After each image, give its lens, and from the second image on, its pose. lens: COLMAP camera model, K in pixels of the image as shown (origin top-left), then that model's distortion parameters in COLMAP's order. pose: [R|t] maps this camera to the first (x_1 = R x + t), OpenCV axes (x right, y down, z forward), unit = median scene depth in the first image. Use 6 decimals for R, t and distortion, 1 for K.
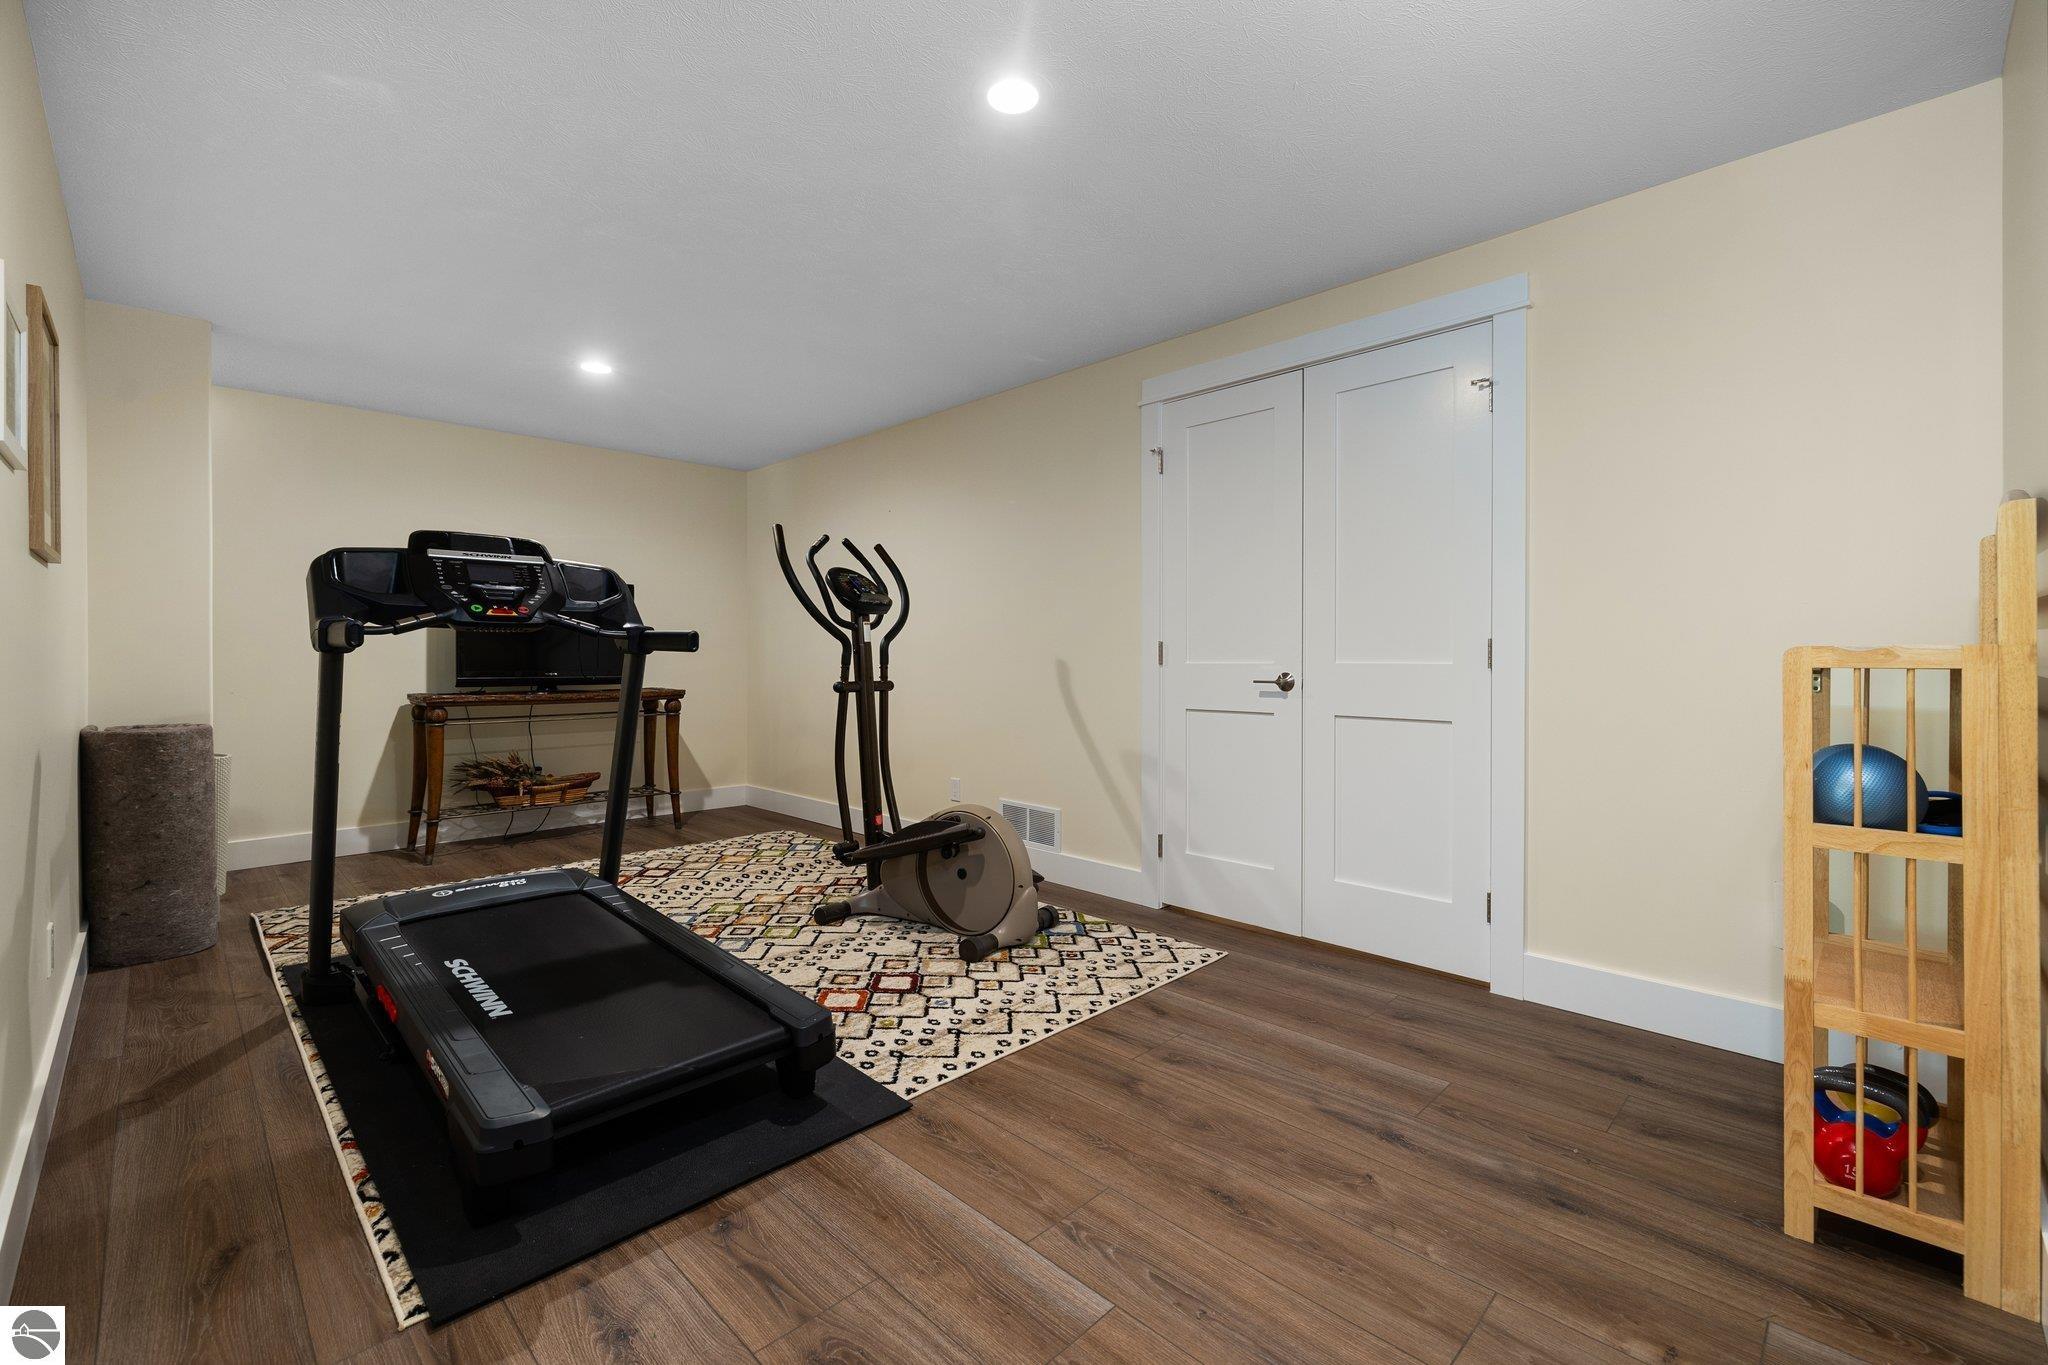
lens RADIAL K [[868.5, 0, 1018.8], [0, 868.5, 659.0], [0, 0, 1]] dist [0.000818, -0.000016]
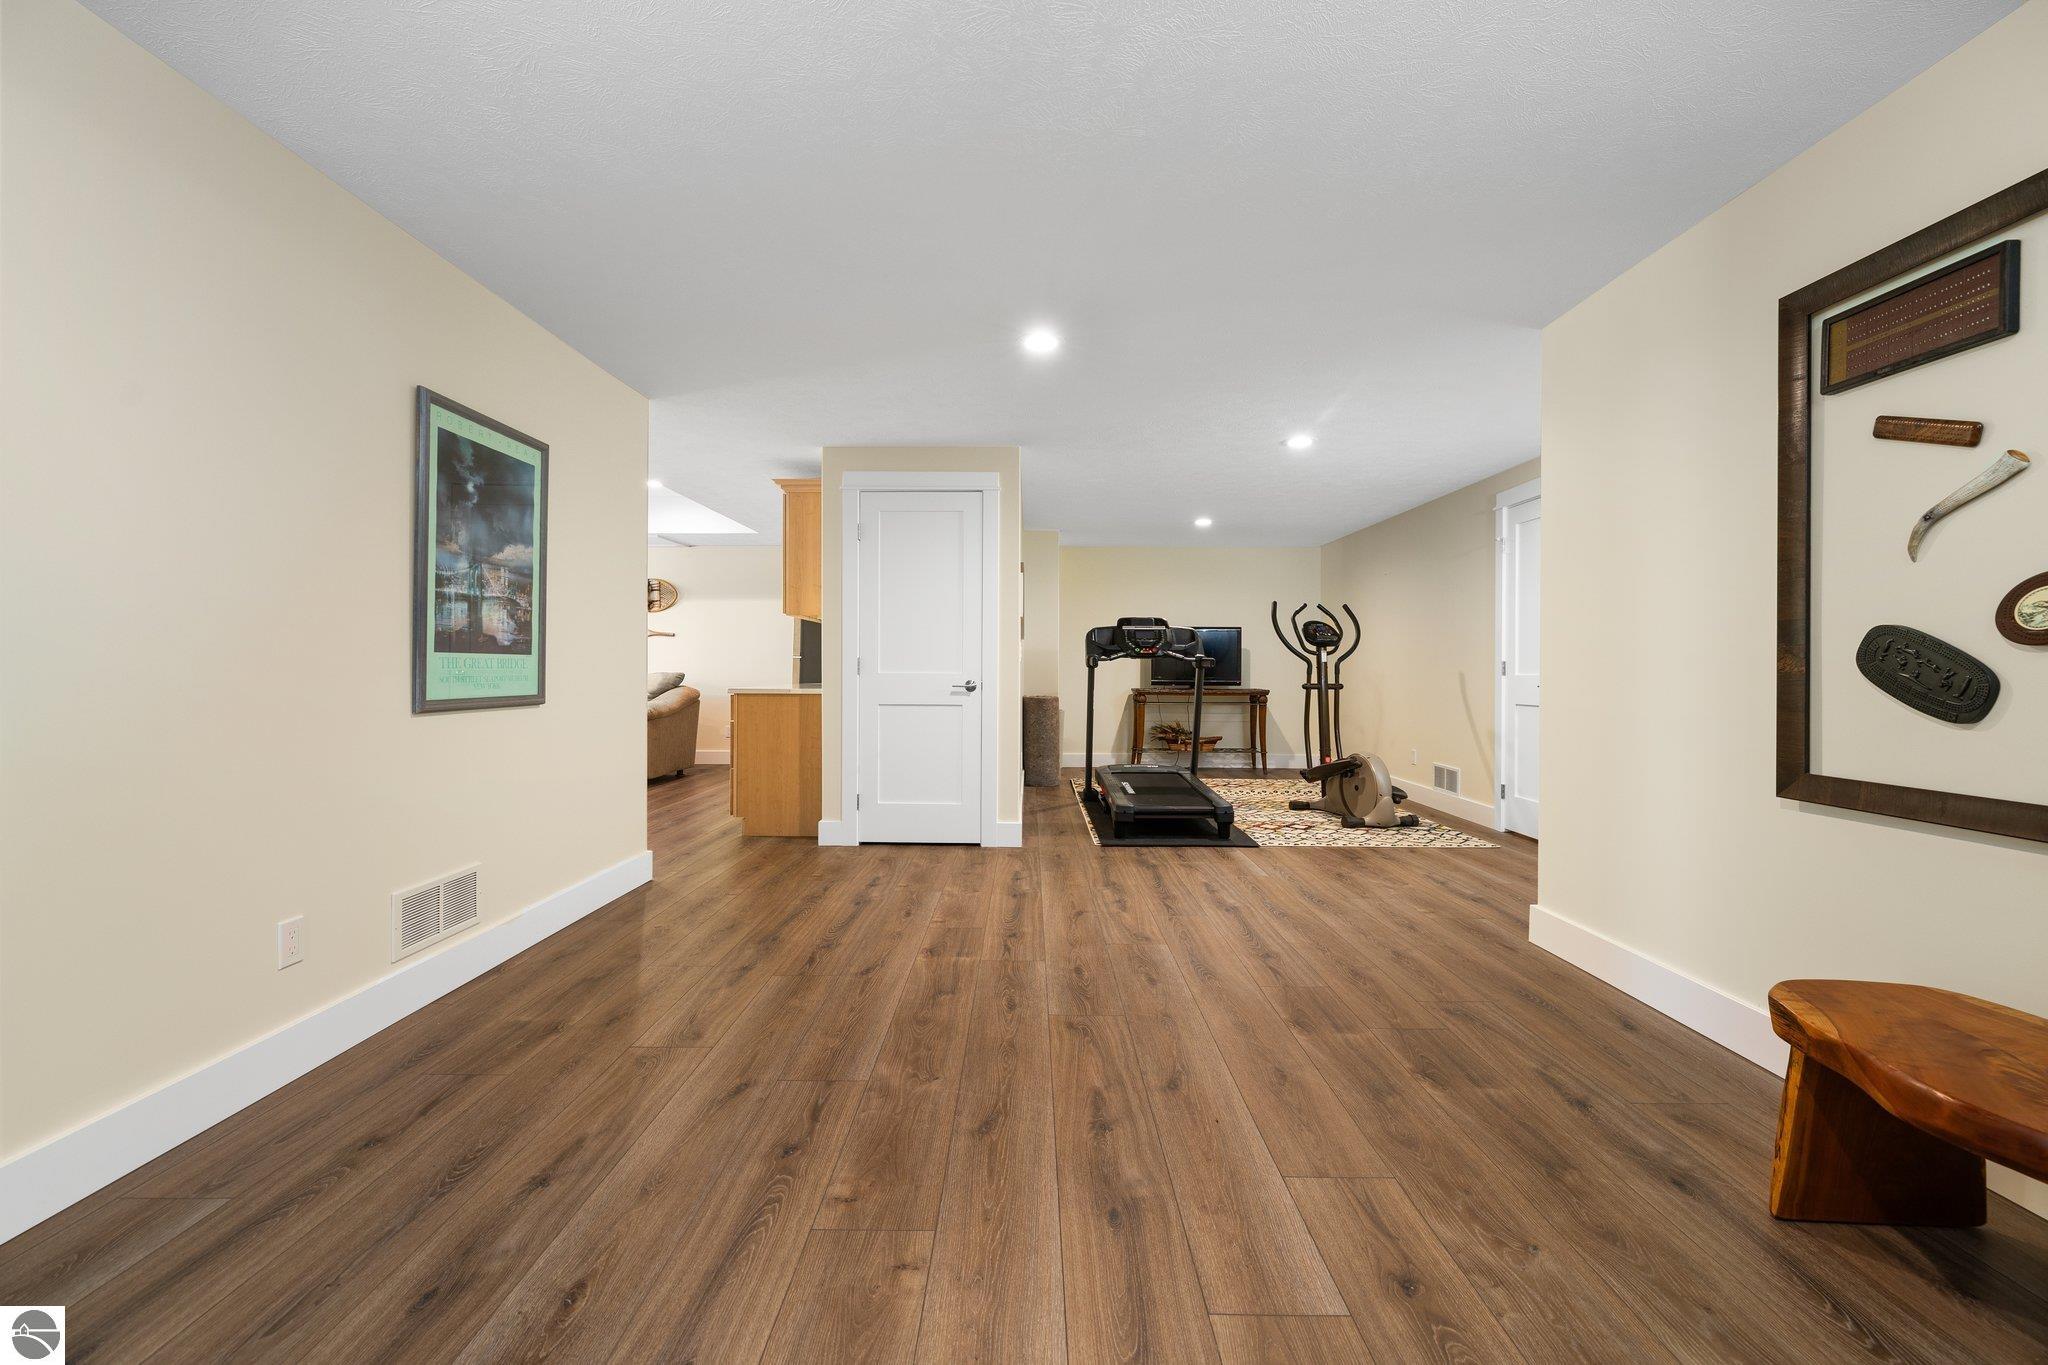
lens RADIAL K [[866.9, 0, 1018.4], [0, 866.9, 668.2], [0, 0, 1]] dist [0.001157, 0.000207]
pose [[0.701319, 0.001813, -0.712845, 0.786886], [-0.005810, 0.999978, -0.003173, 0.003498], [0.712824, 0.006367, 0.701314, -0.853107]]
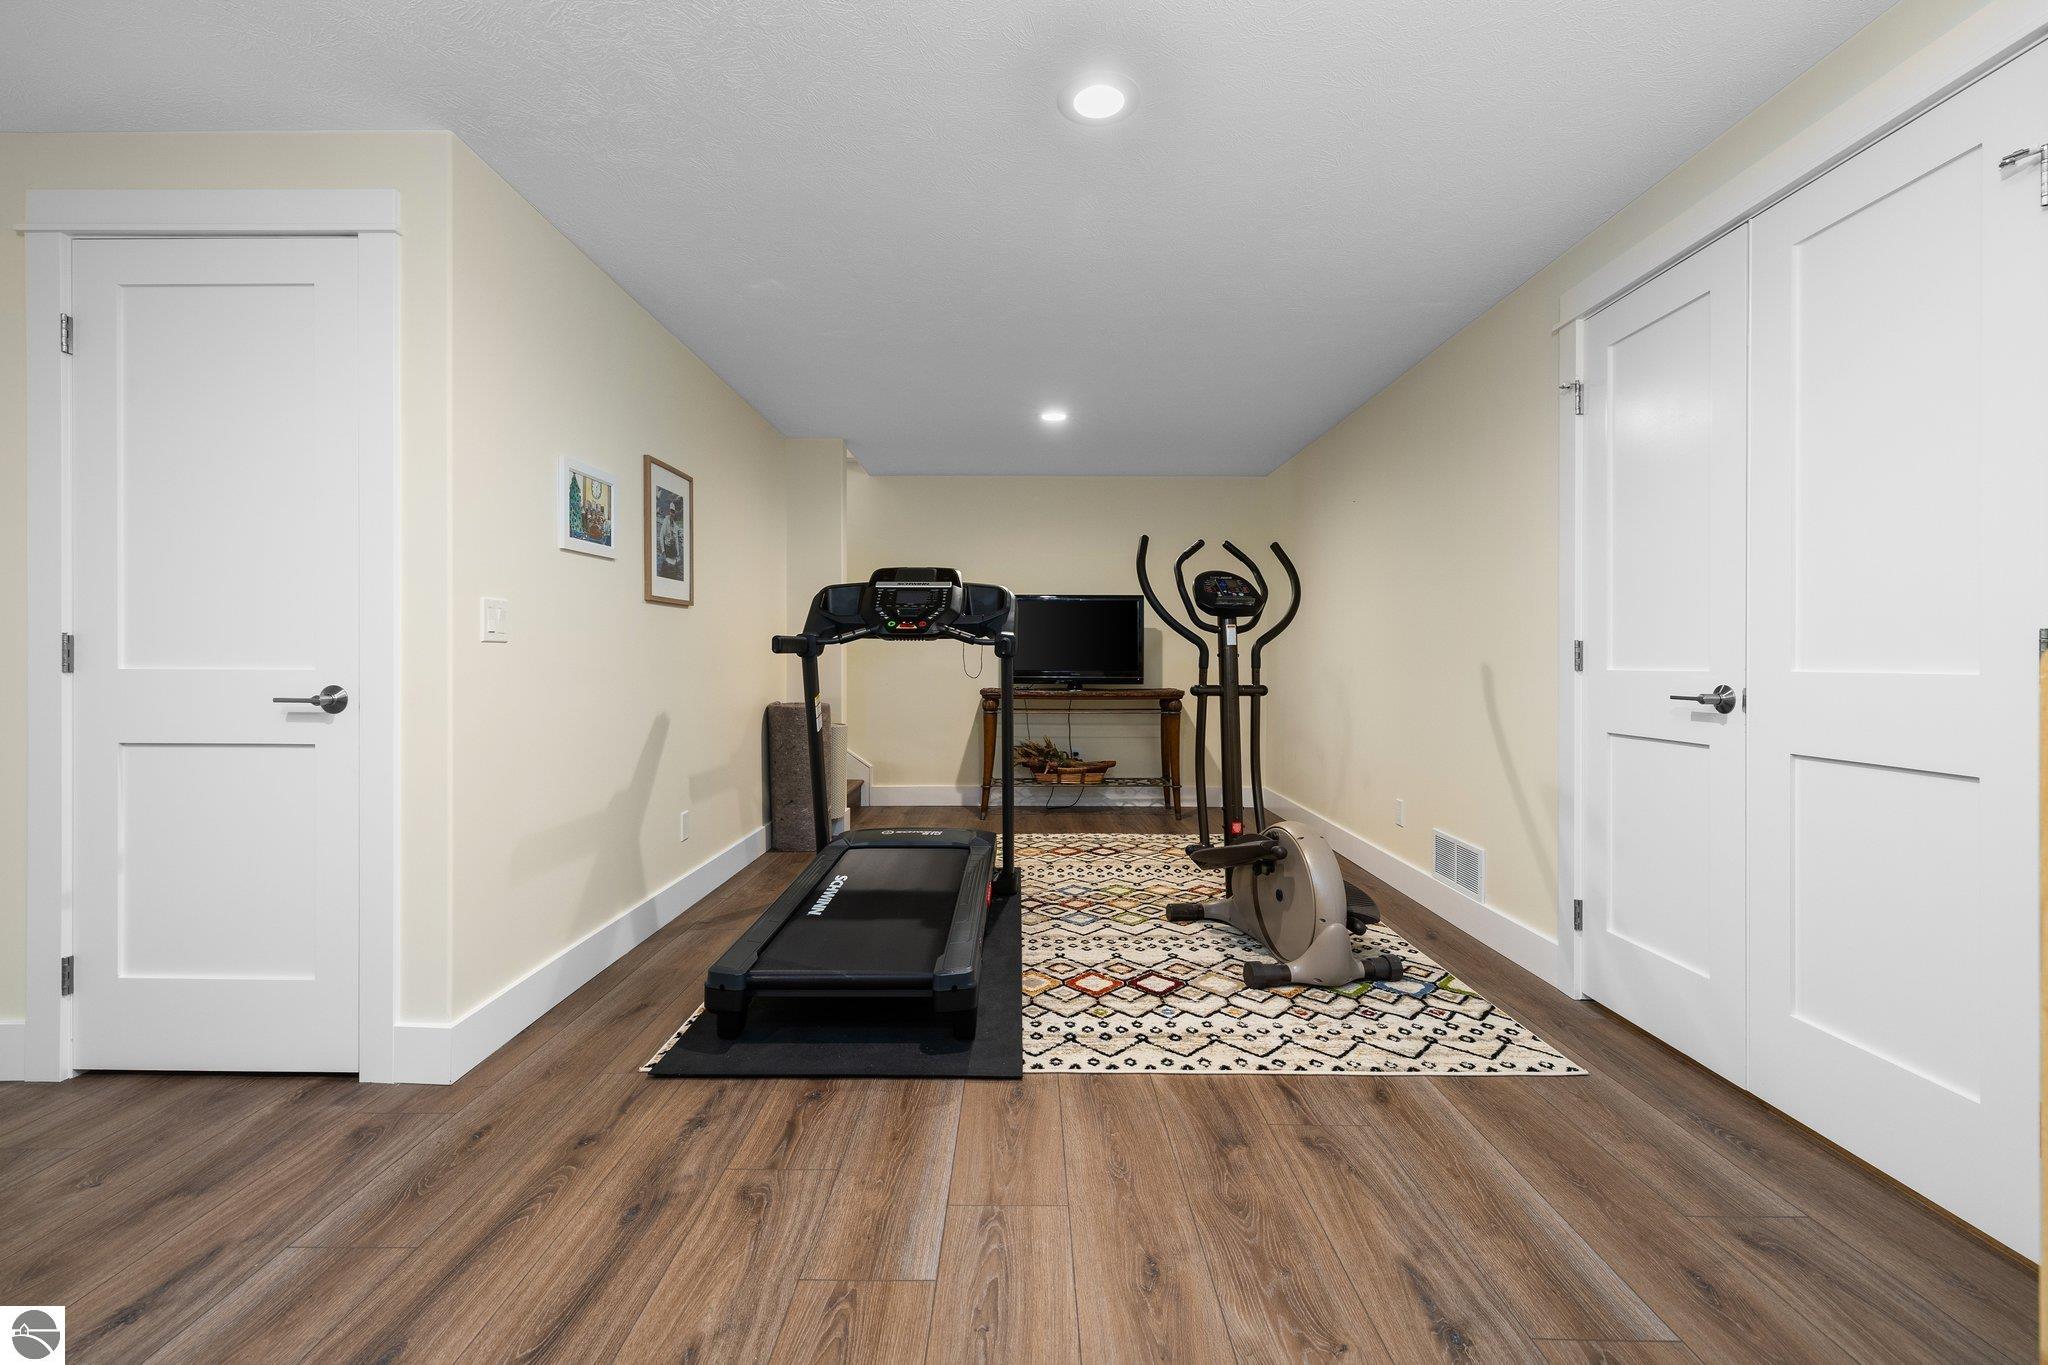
lens RADIAL K [[888.1, 0, 1017.7], [0, 888.1, 651.8], [0, 0, 1]] dist [0.002811, 0.000281]
pose [[0.704077, -0.004813, -0.710107, 0.434783], [-0.003851, 0.999936, -0.010596, -0.000713], [0.710113, 0.010195, 0.704014, 0.141908]]
